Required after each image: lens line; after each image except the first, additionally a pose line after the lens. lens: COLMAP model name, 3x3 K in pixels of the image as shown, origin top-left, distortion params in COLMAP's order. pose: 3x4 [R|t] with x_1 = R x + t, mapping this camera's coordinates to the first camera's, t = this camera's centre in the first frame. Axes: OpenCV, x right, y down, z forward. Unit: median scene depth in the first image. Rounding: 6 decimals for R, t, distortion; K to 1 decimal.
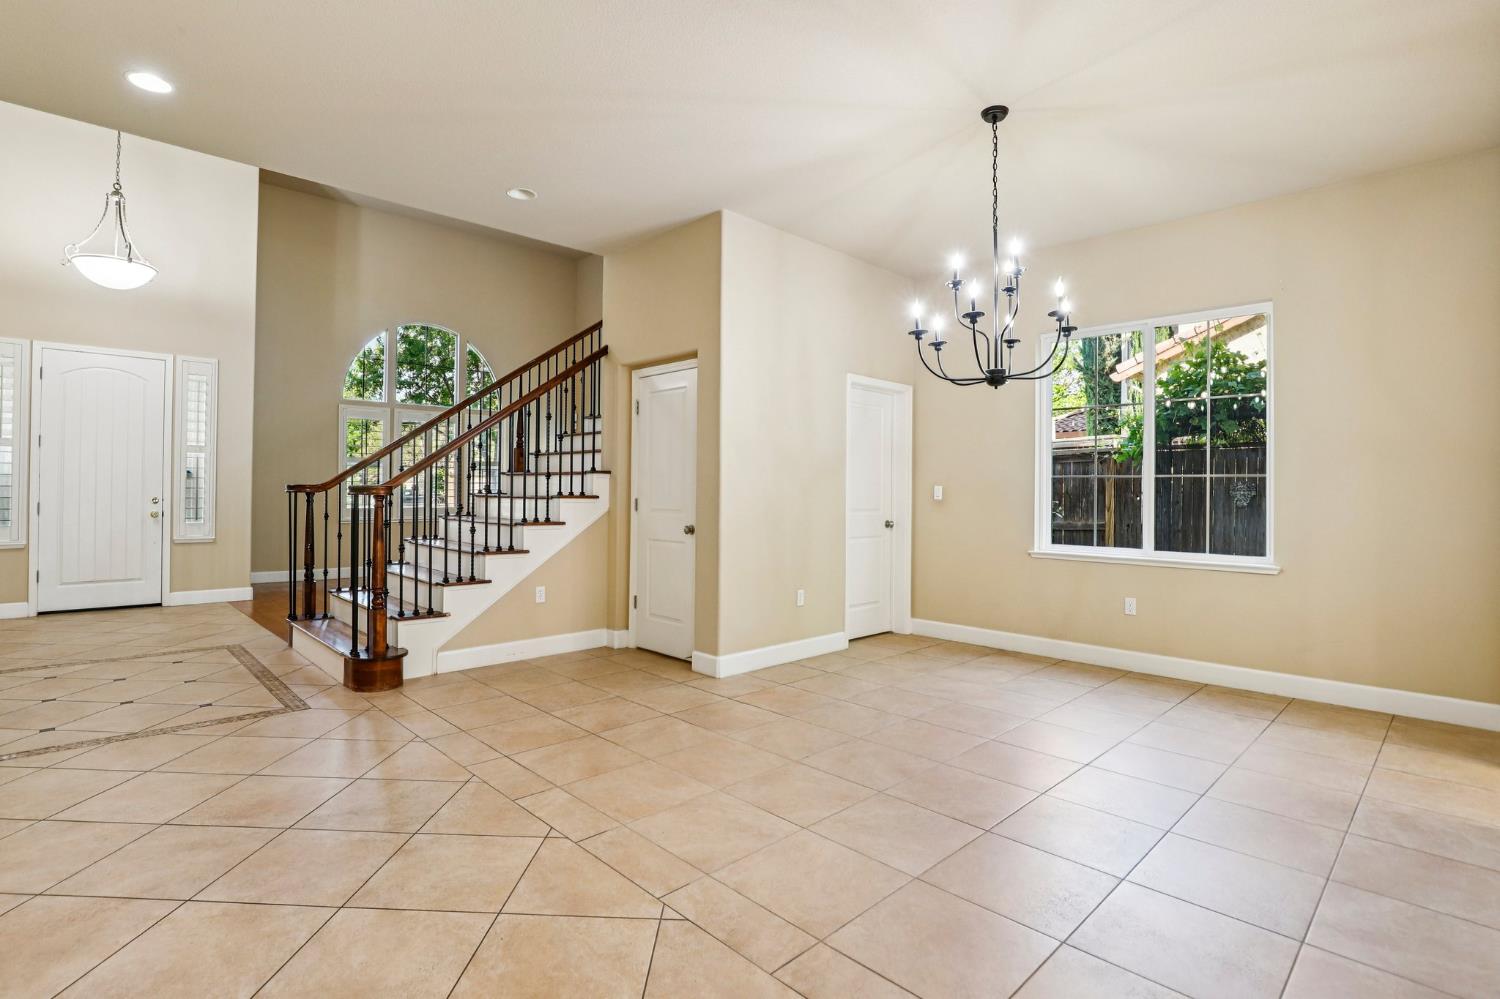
lens RADIAL K [[727.8, 0, 741.3], [0, 727.8, 491.9], [0, 0, 1]] dist [-0.027021, 0.001547]
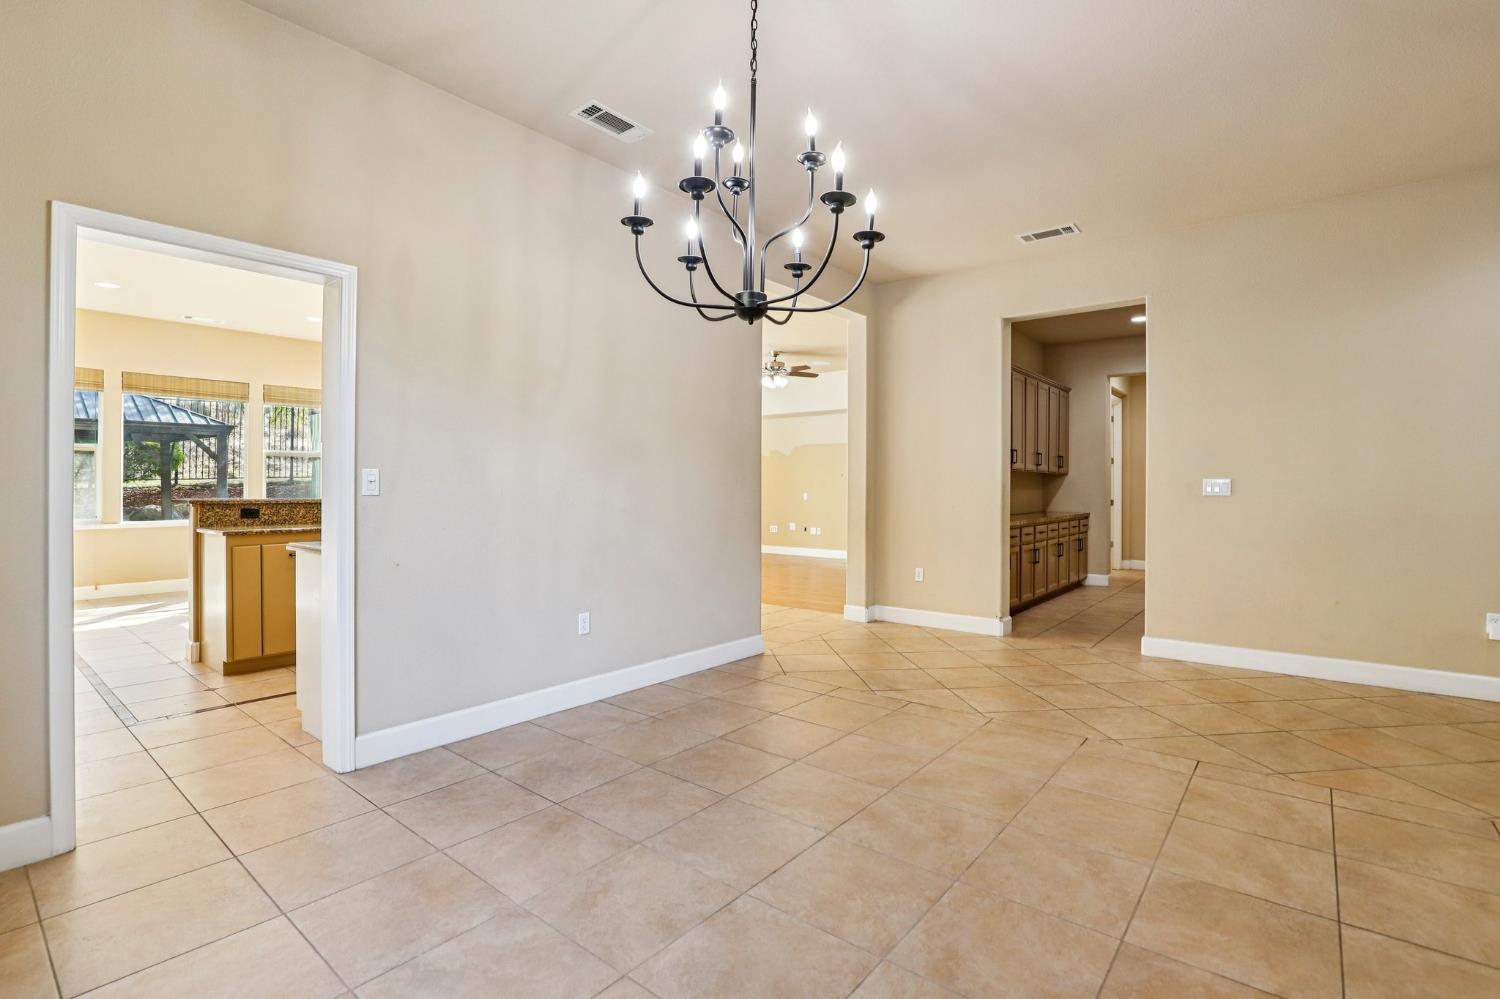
lens RADIAL K [[702.4, 0, 743.7], [0, 702.4, 486.3], [0, 0, 1]] dist [-0.026536, 0.000822]
pose [[-0.993190, -0.013840, -0.115679, 0.299753], [-0.013454, 0.999901, -0.004113, 0.003778], [0.115724, -0.002528, -0.993278, 1.133038]]
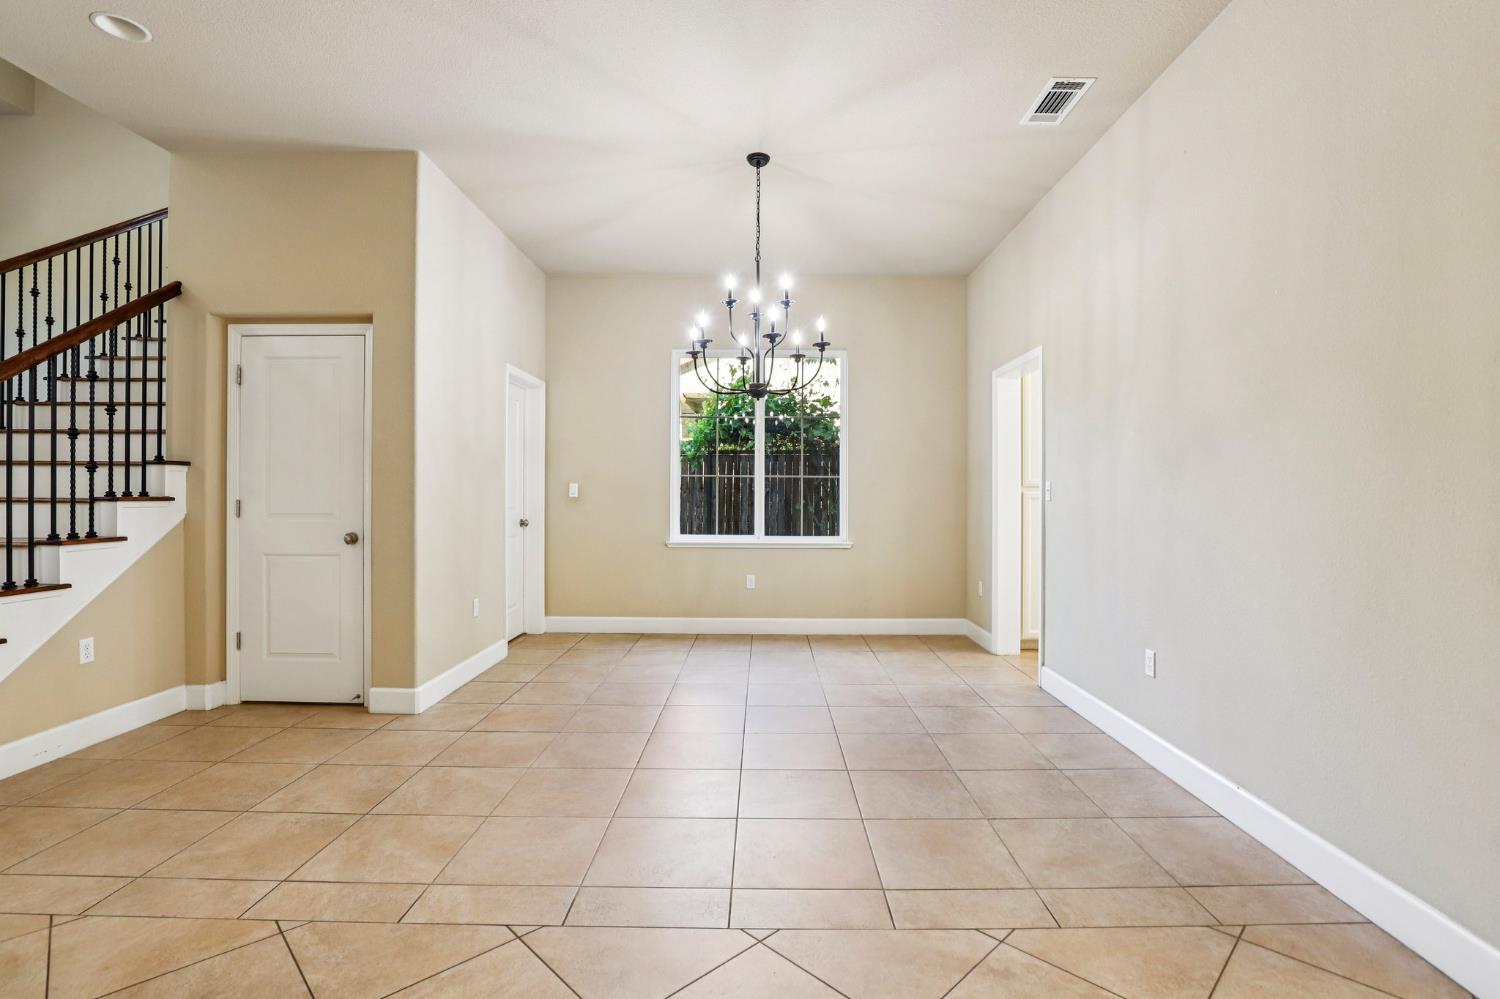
lens RADIAL K [[707.0, 0, 764.0], [0, 707.0, 500.0], [0, 0, 1]] dist [-0.026897, 0.001882]
pose [[0.693311, -0.014029, 0.720502, -0.314785], [0.001279, 0.999833, 0.018236, -0.003376], [-0.720637, -0.011722, 0.693213, 0.148367]]
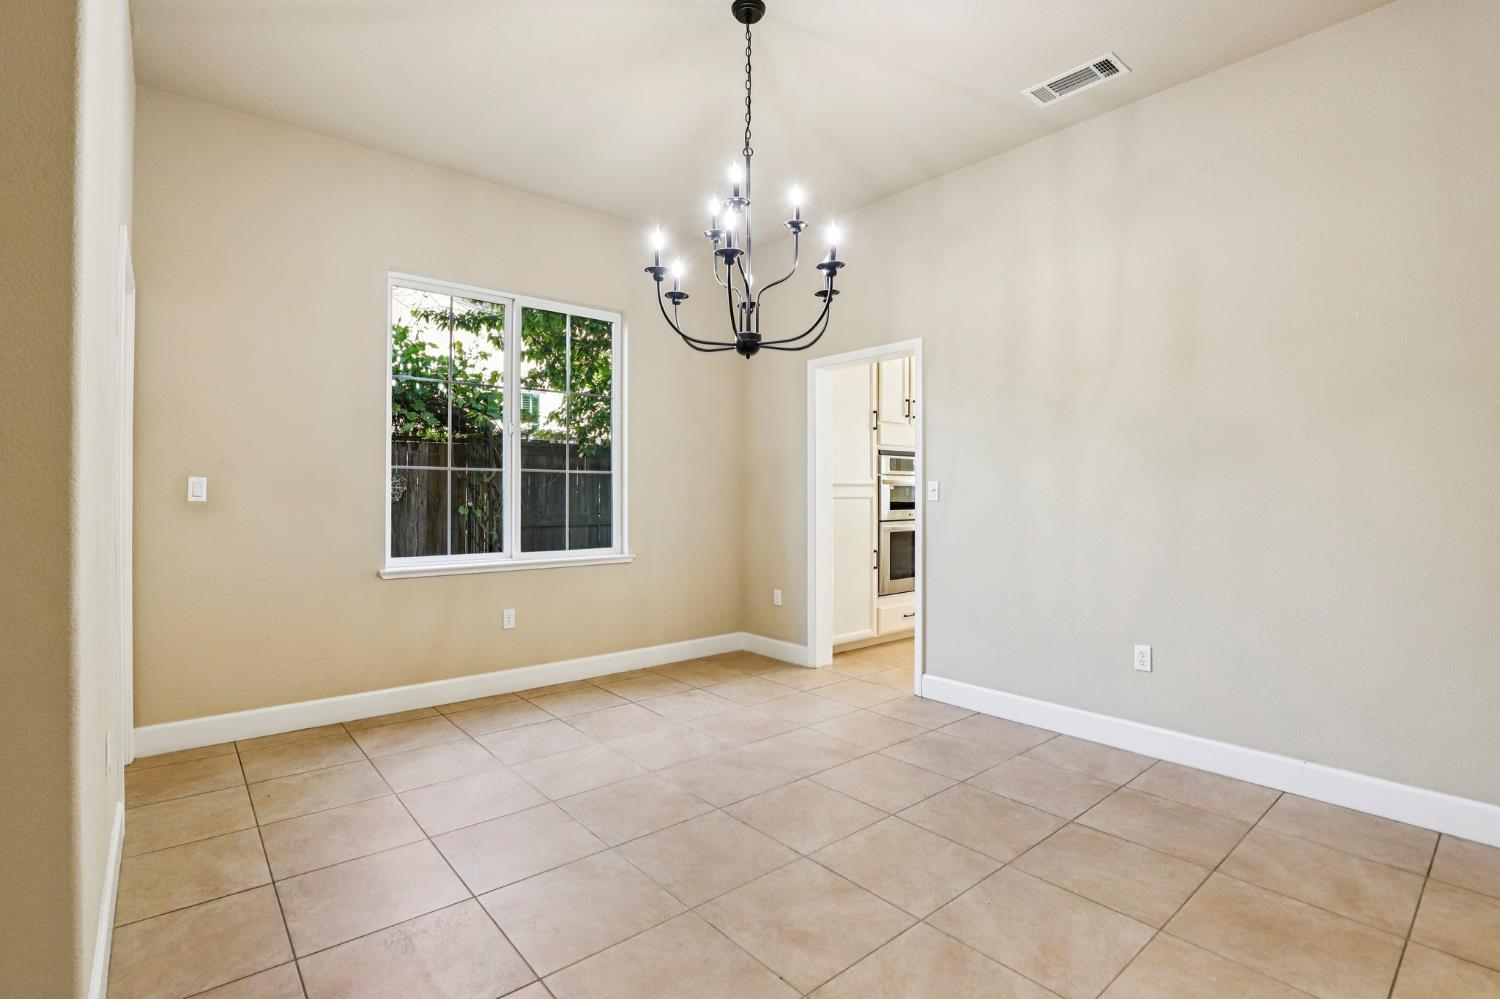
lens RADIAL K [[699.1, 0, 744.5], [0, 699.1, 493.5], [0, 0, 1]] dist [-0.028729, 0.001581]
pose [[0.067631, -0.010365, 0.997657, -0.283624], [-0.002351, 0.999942, 0.010548, -0.002901], [-0.997708, -0.003059, 0.067603, 0.661764]]
